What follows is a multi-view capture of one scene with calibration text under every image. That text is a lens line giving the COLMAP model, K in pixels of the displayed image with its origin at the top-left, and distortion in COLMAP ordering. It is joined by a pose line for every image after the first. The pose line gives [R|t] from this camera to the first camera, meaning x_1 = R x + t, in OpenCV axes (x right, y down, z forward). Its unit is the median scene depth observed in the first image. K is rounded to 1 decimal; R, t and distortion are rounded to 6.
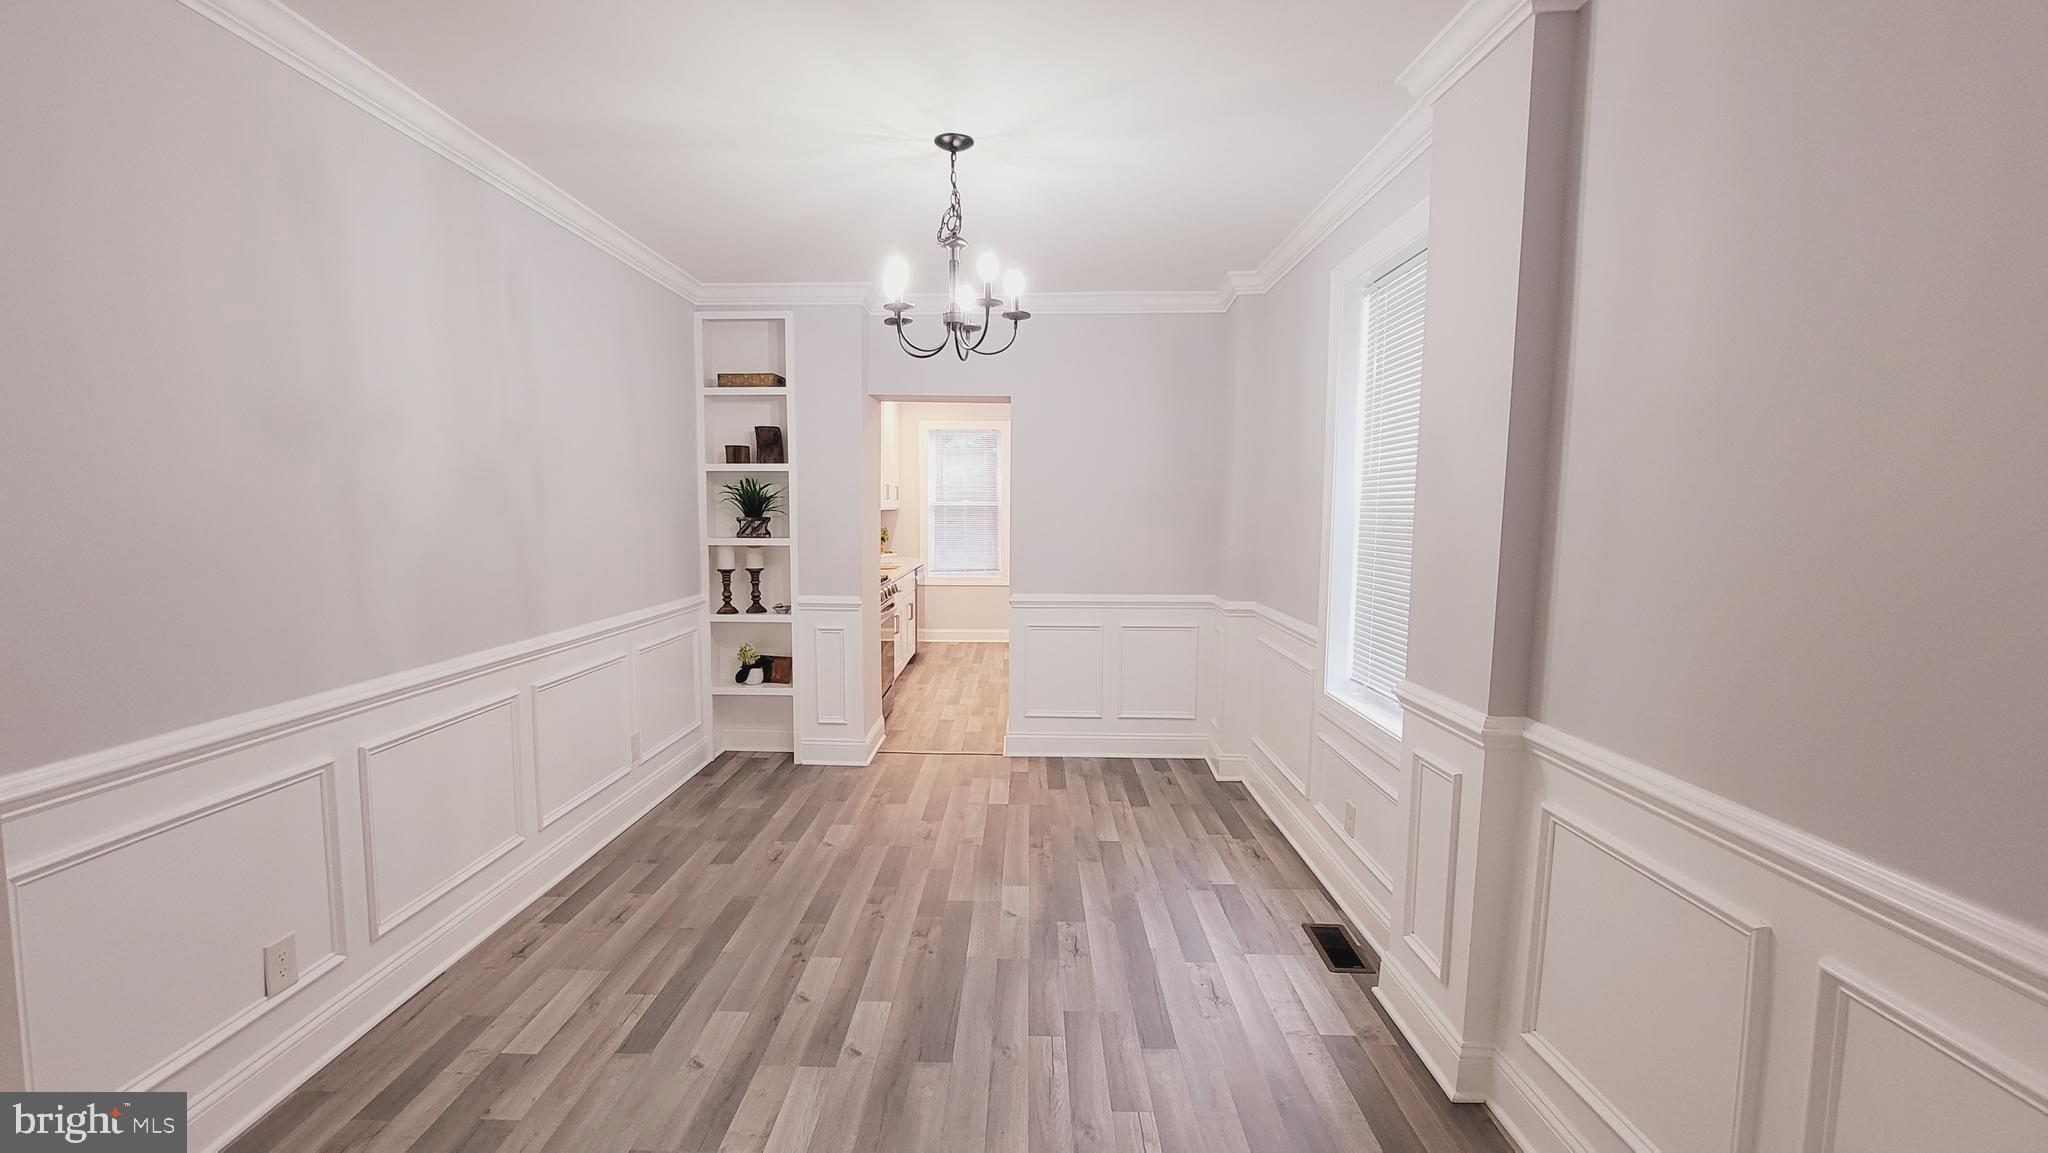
lens RADIAL K [[834.5, 0, 1000.1], [0, 834.5, 582.0], [0, 0, 1]] dist [-0.008484, 0.000668]
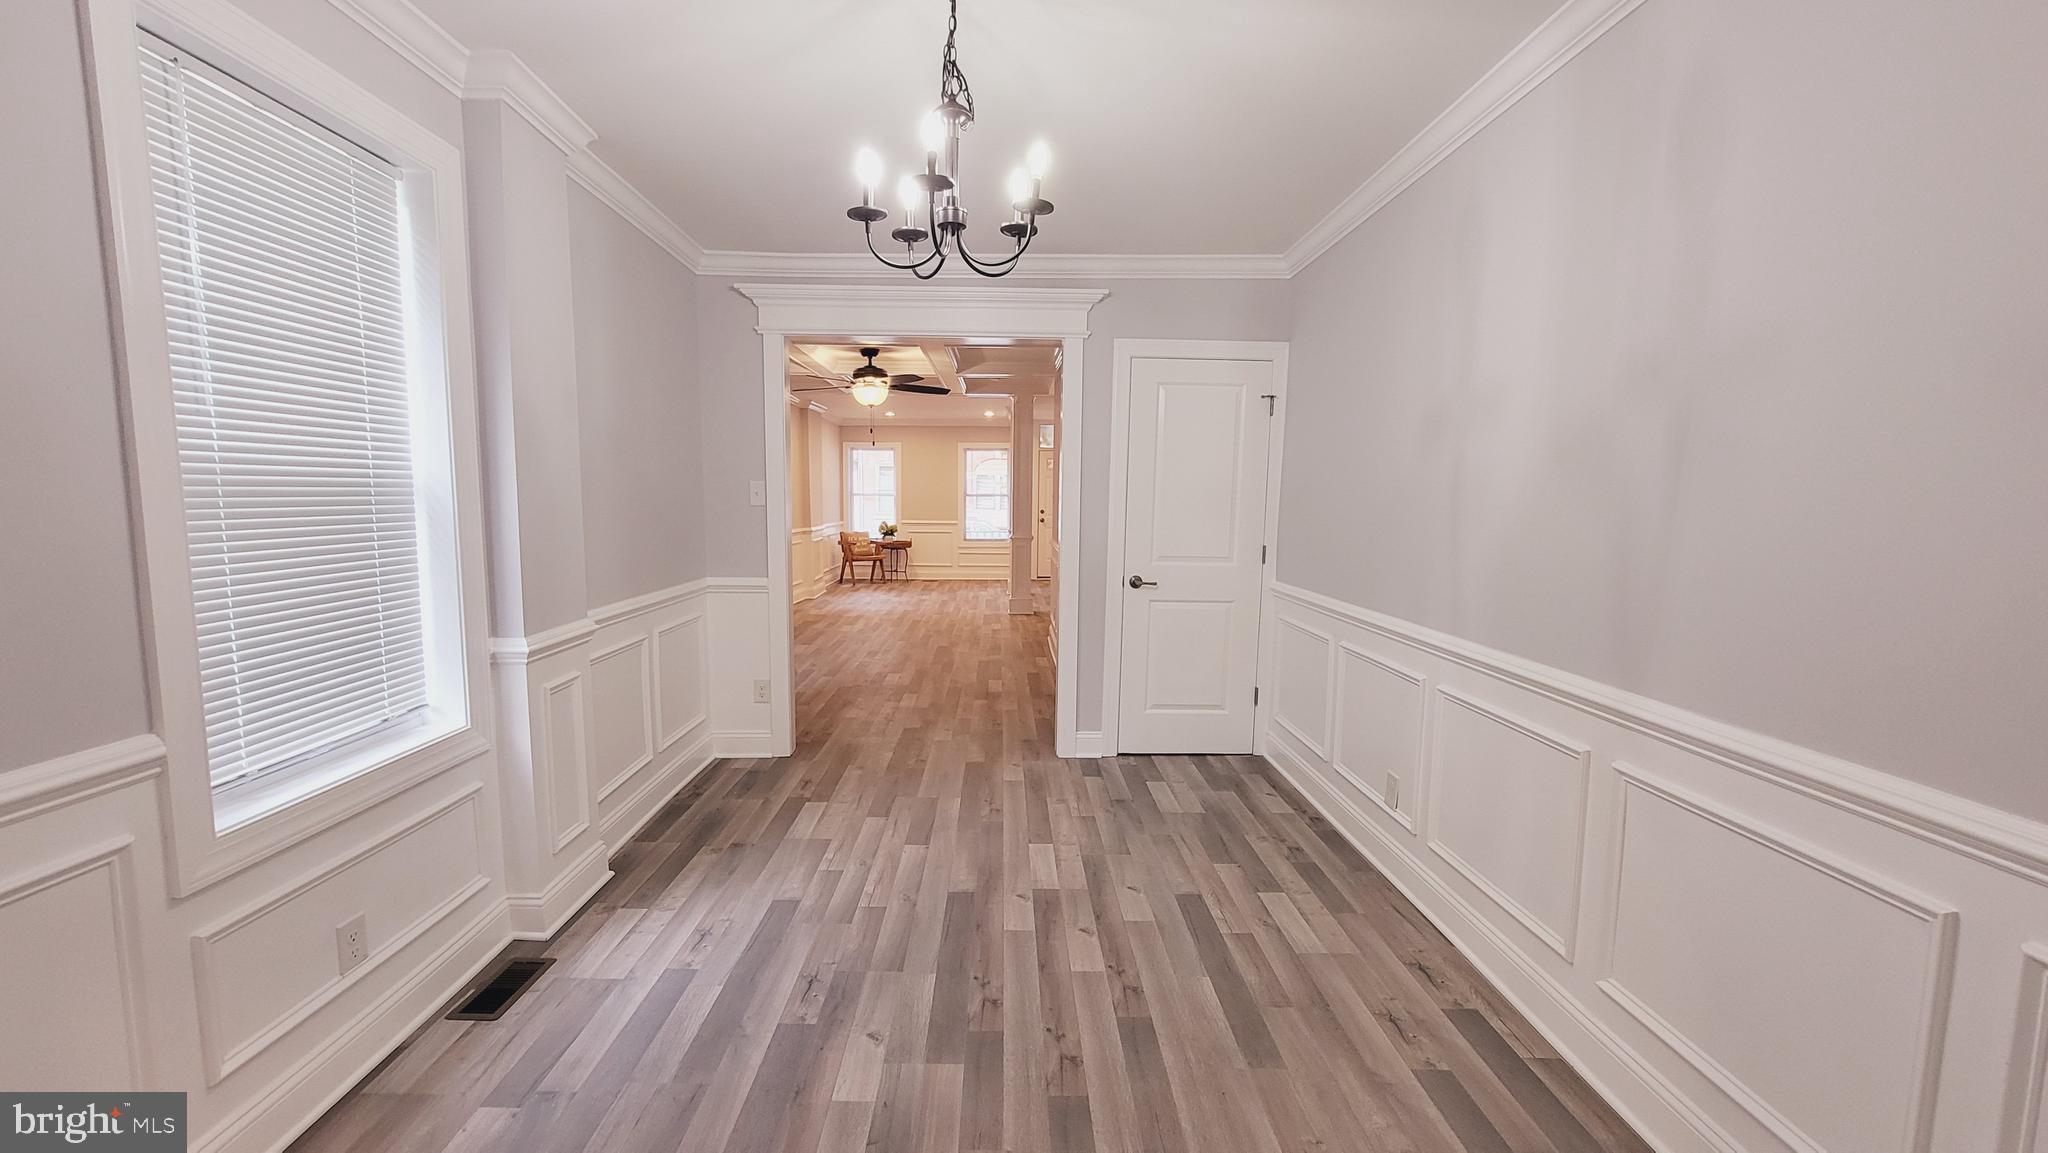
lens RADIAL K [[834.5, 0, 1000.1], [0, 834.5, 582.0], [0, 0, 1]] dist [-0.008484, 0.000668]
pose [[-0.999503, -0.007768, -0.030548, -0.078566], [-0.013532, 0.981053, 0.193264, -0.146281], [0.028468, 0.193582, -0.980671, 1.798588]]
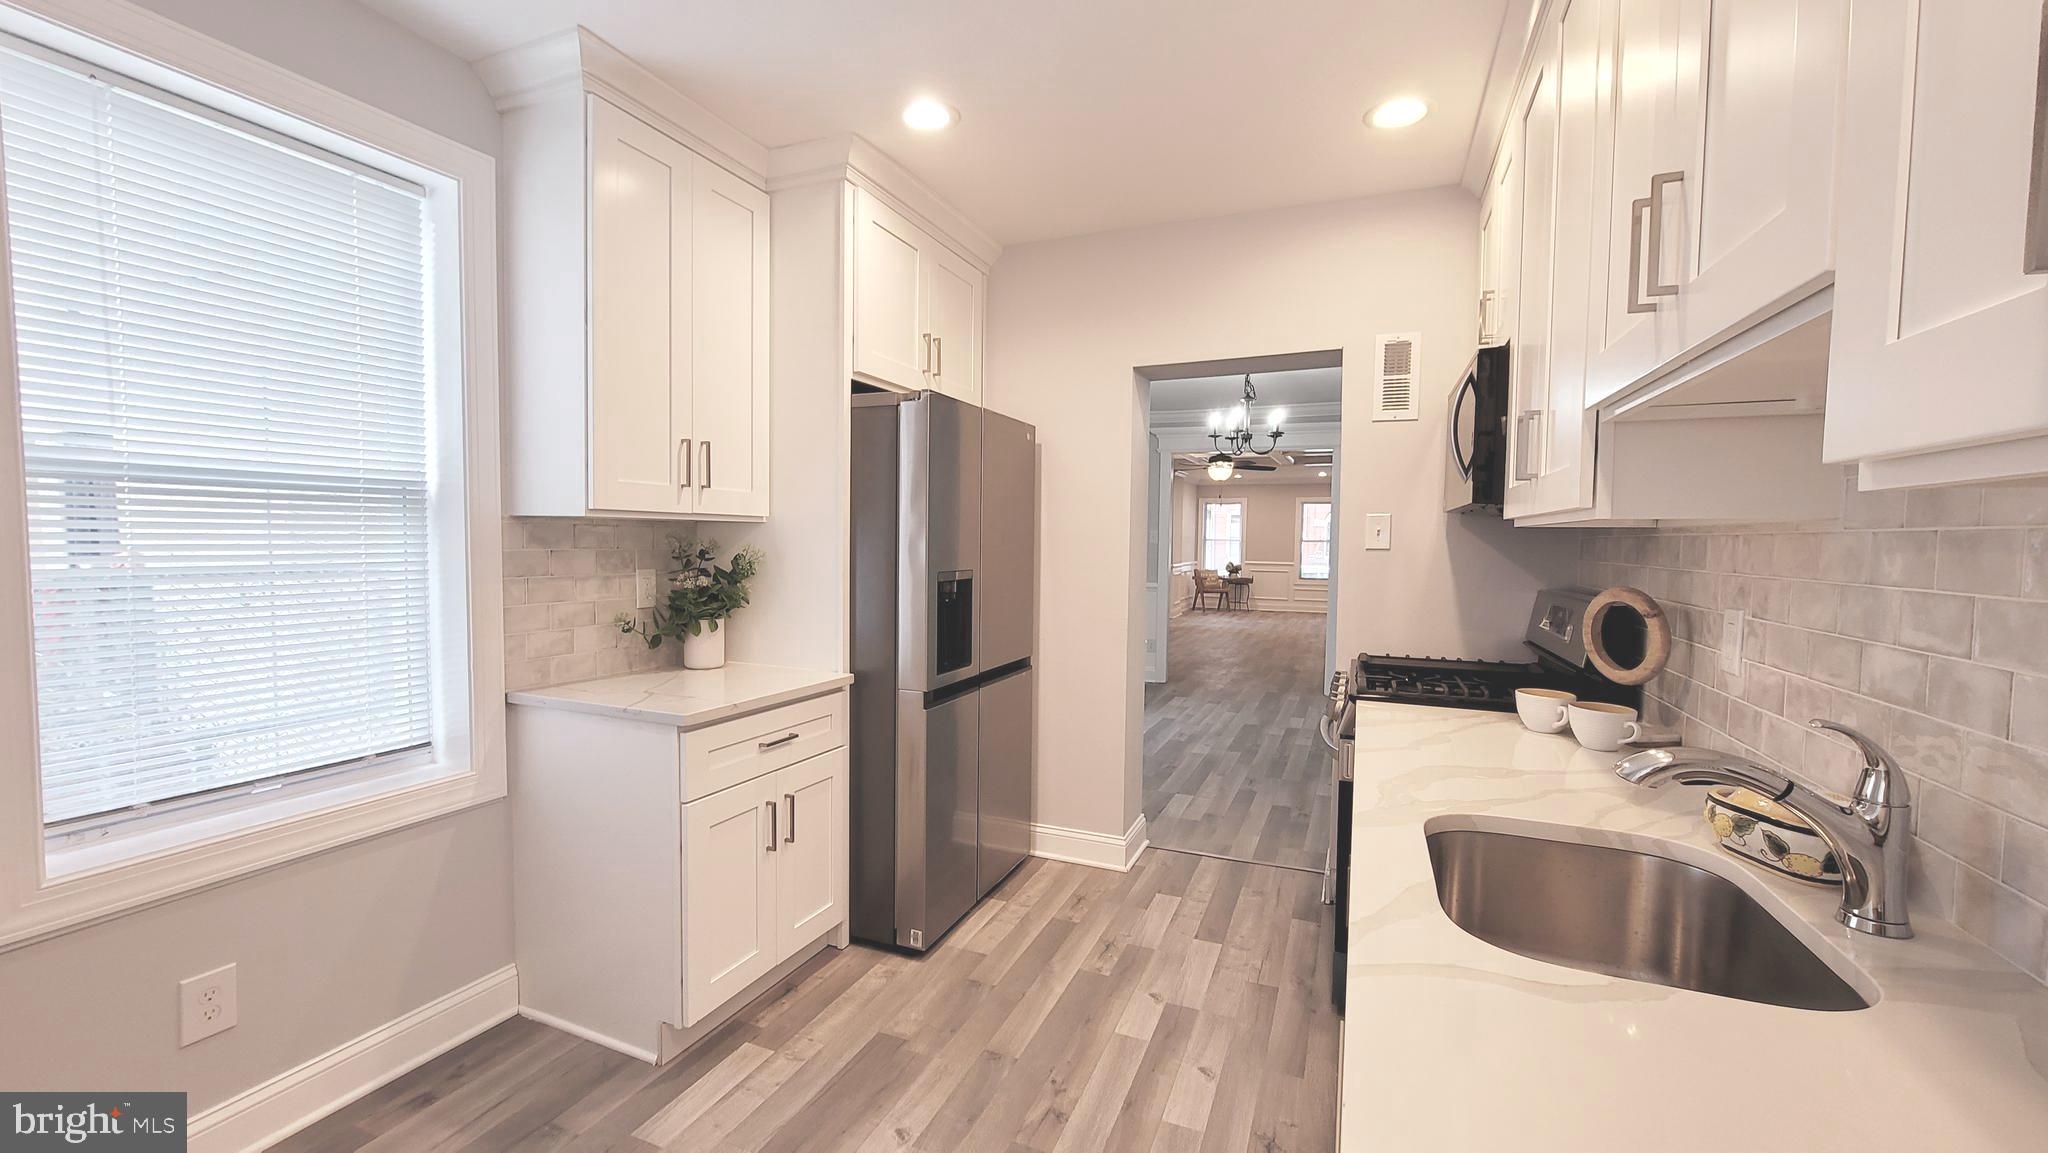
lens RADIAL K [[834.5, 0, 1000.1], [0, 834.5, 582.0], [0, 0, 1]] dist [-0.008484, 0.000668]
pose [[-0.926530, -0.036207, 0.374476, -0.270210], [0.016910, 0.990345, 0.137592, -0.256020], [-0.375842, 0.133816, -0.916971, 3.129809]]
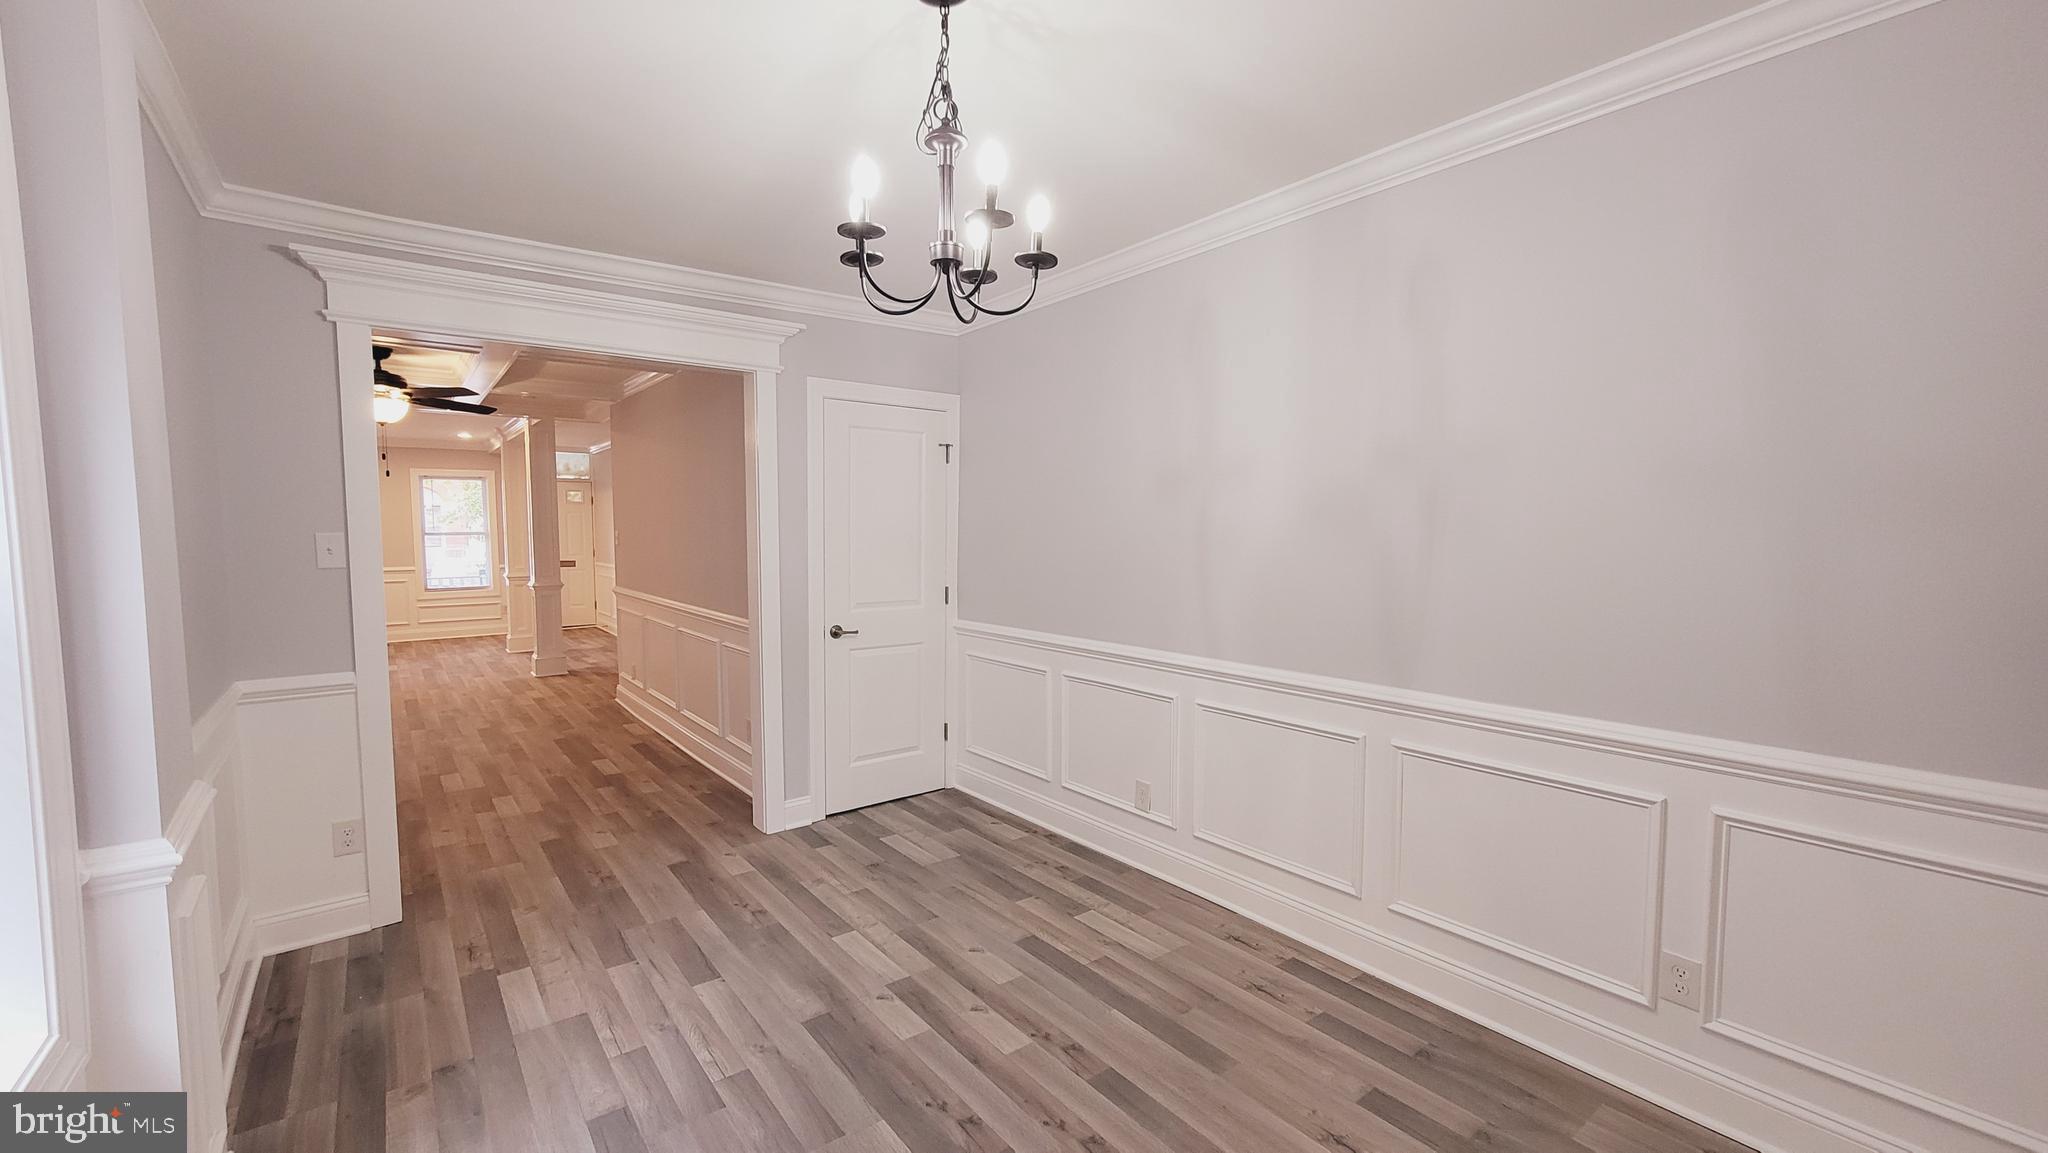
lens RADIAL K [[834.5, 0, 1000.1], [0, 834.5, 582.0], [0, 0, 1]] dist [-0.008484, 0.000668]
pose [[-0.780674, 0.042040, -0.623523, 0.334014], [-0.055565, 0.989114, 0.136259, -0.155329], [0.622463, 0.141020, -0.769840, 1.580494]]
